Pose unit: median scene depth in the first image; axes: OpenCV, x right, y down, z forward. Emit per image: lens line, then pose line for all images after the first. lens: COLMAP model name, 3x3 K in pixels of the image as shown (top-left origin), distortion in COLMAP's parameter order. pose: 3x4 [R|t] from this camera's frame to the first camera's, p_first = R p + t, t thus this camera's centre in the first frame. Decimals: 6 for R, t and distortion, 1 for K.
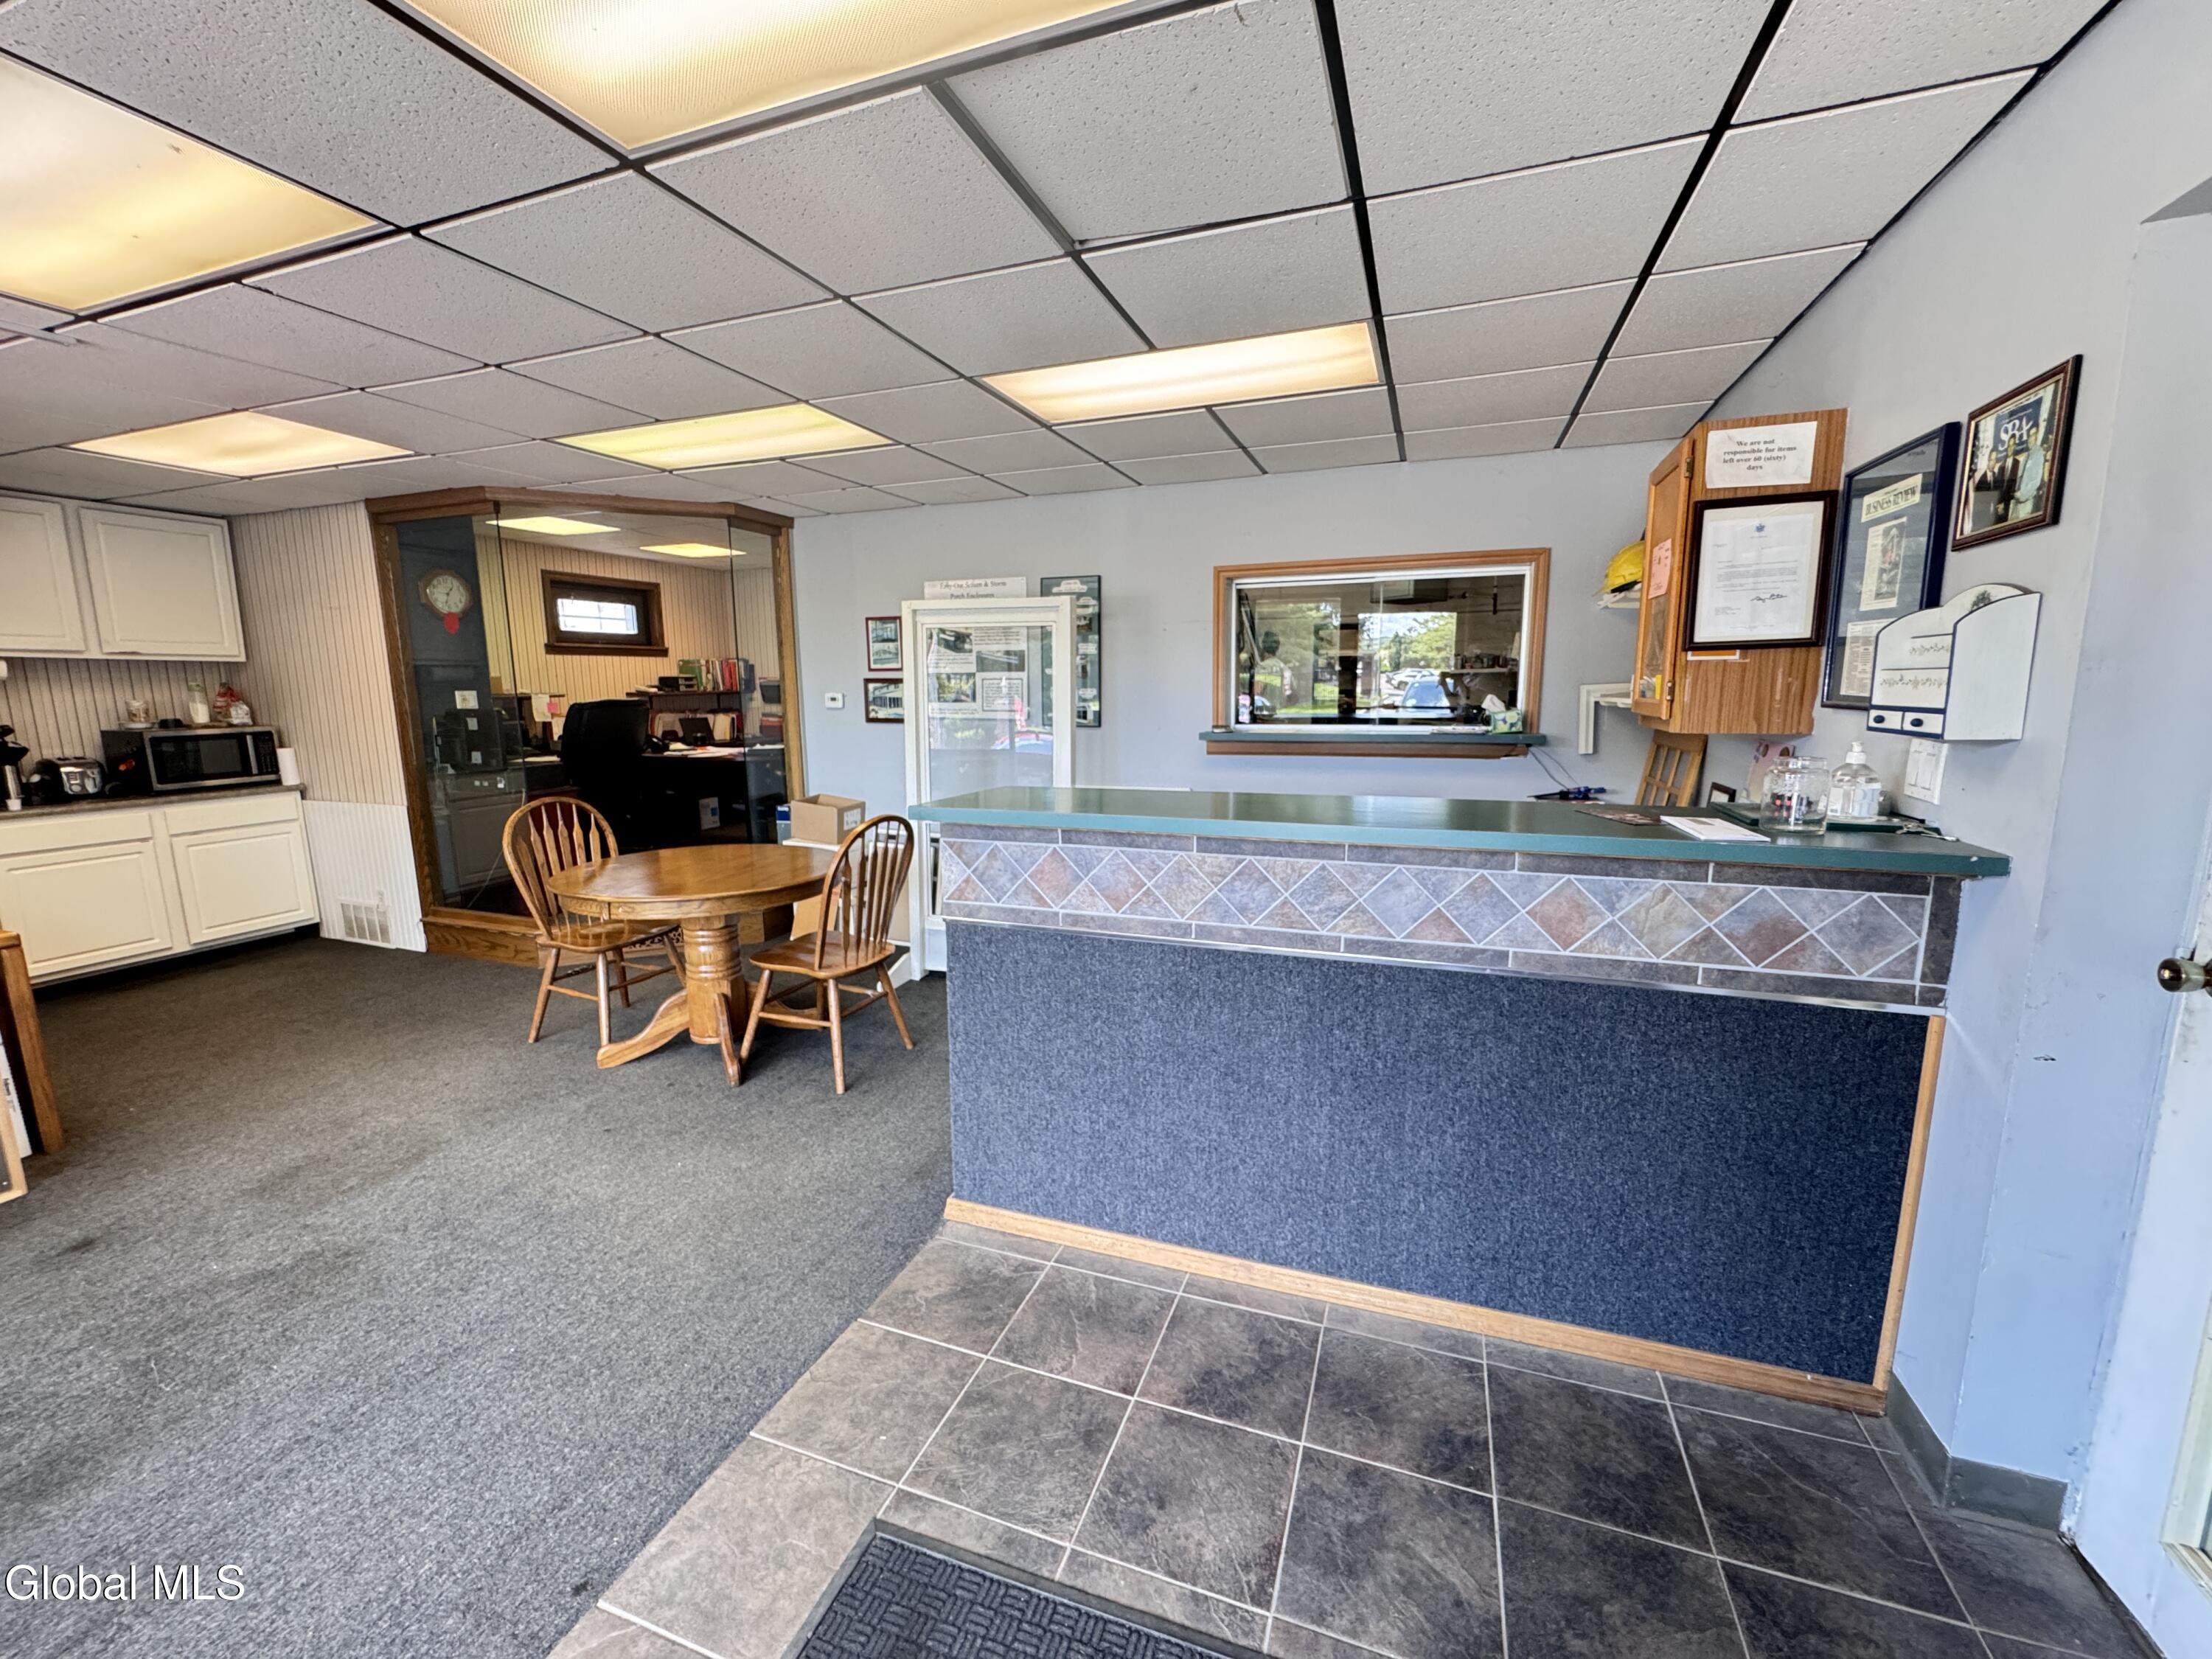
lens RADIAL K [[881.4, 0, 1108.7], [0, 881.4, 830.8], [0, 0, 1]] dist [-0.005430, 0.000265]
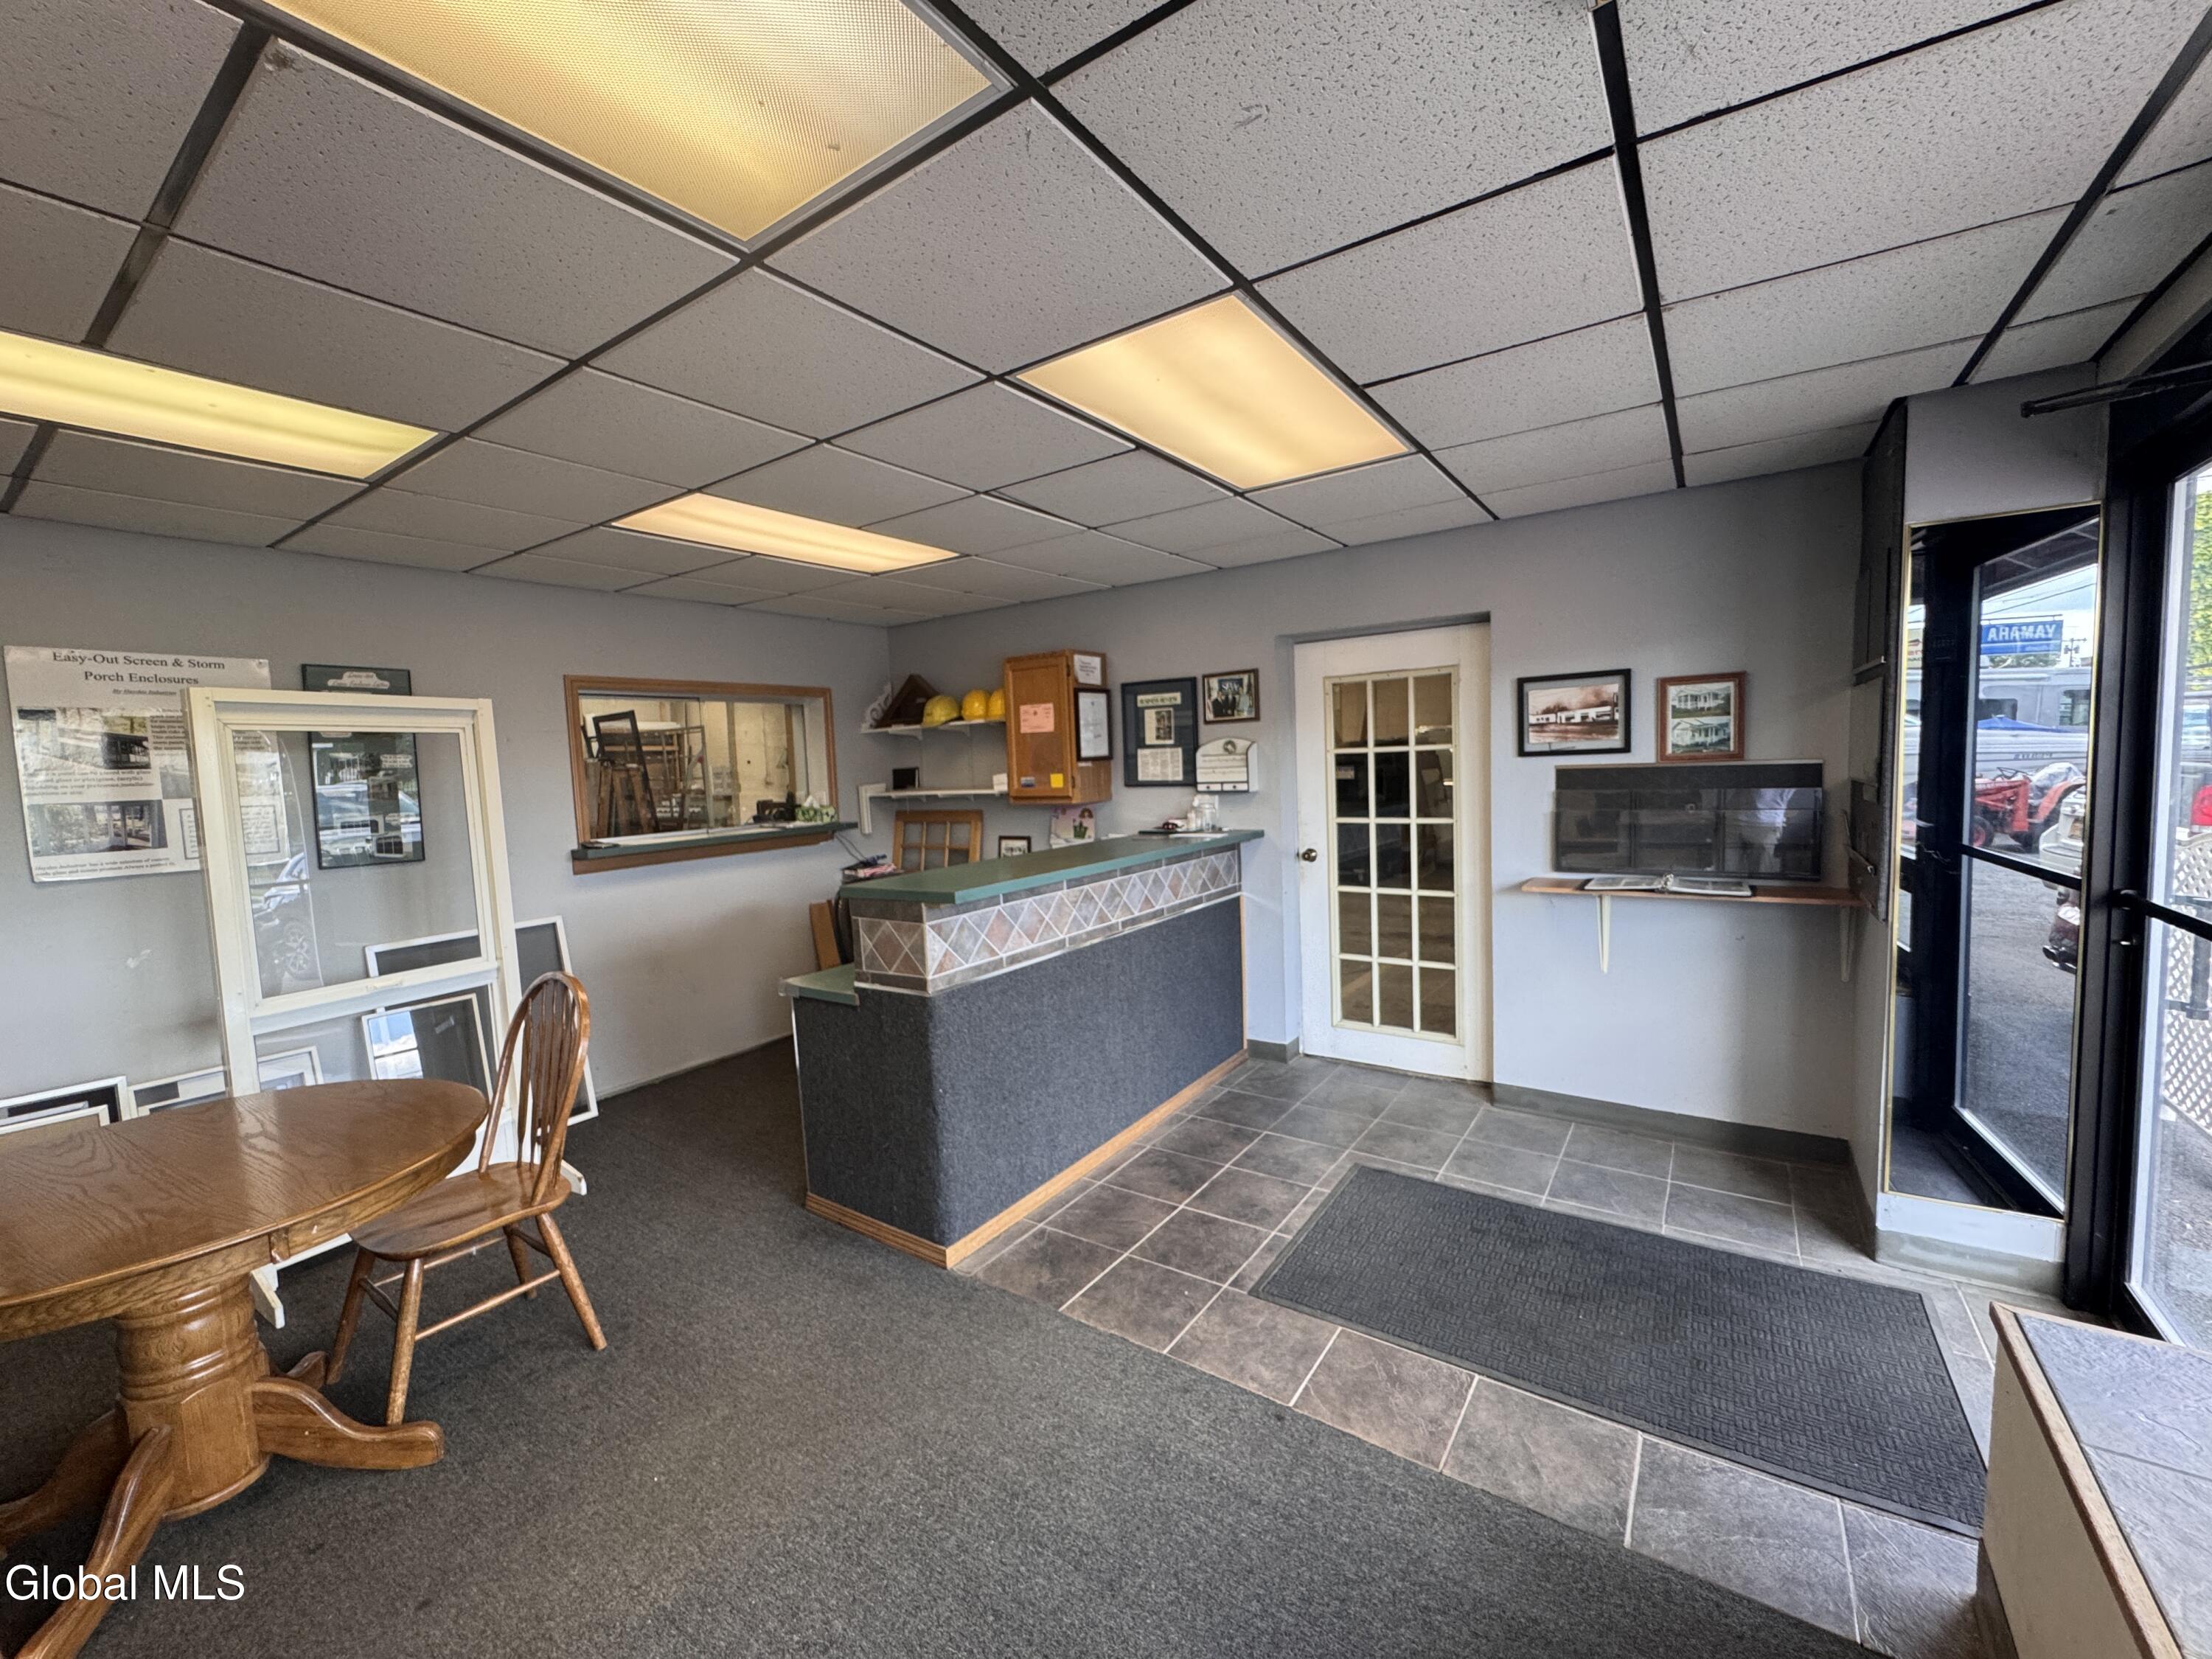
lens RADIAL K [[881.4, 0, 1096.0], [0, 881.4, 835.1], [0, 0, 1]] dist [-0.005430, 0.000265]
pose [[0.264284, -0.082284, 0.960928, -1.289753], [0.195828, 0.980177, 0.030073, -0.100253], [-0.944354, 0.180229, 0.275158, 0.475162]]
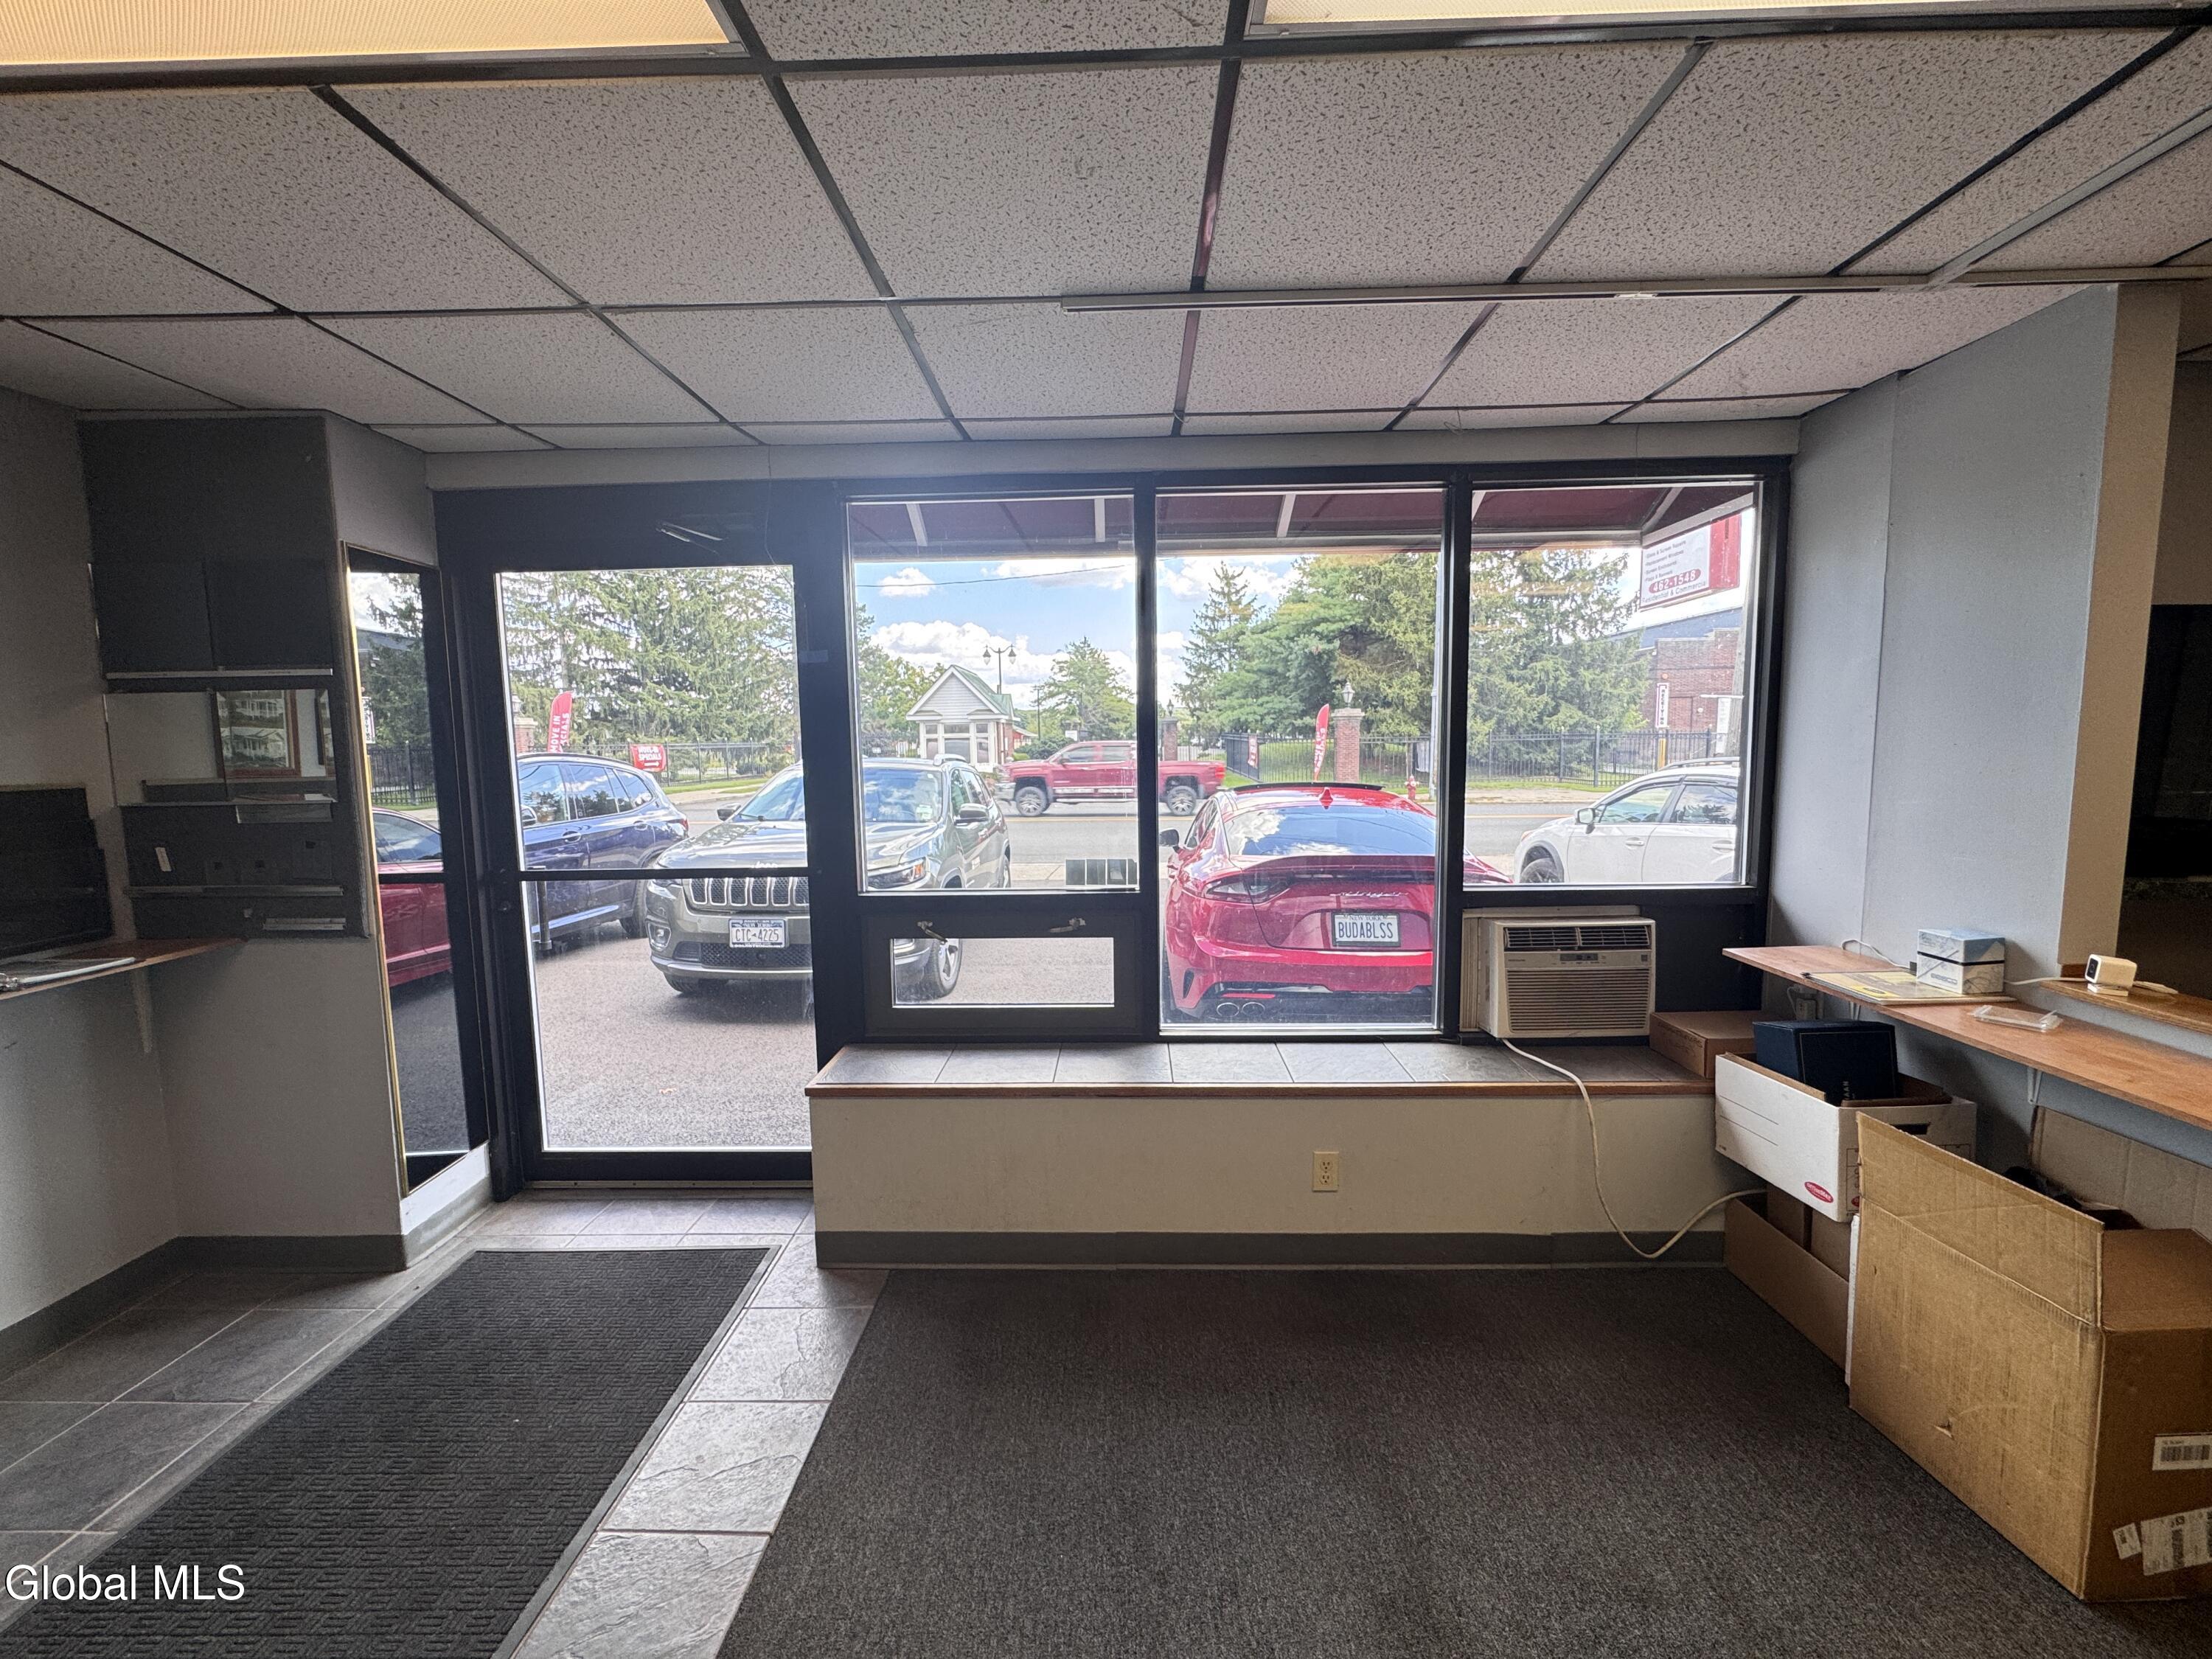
lens RADIAL K [[881.4, 0, 1112.3], [0, 881.4, 836.5], [0, 0, 1]] dist [-0.005430, 0.000265]
pose [[-0.945549, 0.057799, -0.320307, -0.492253], [-0.033334, 0.961735, 0.271947, -0.219800], [0.323768, 0.267816, -0.907441, 1.146949]]
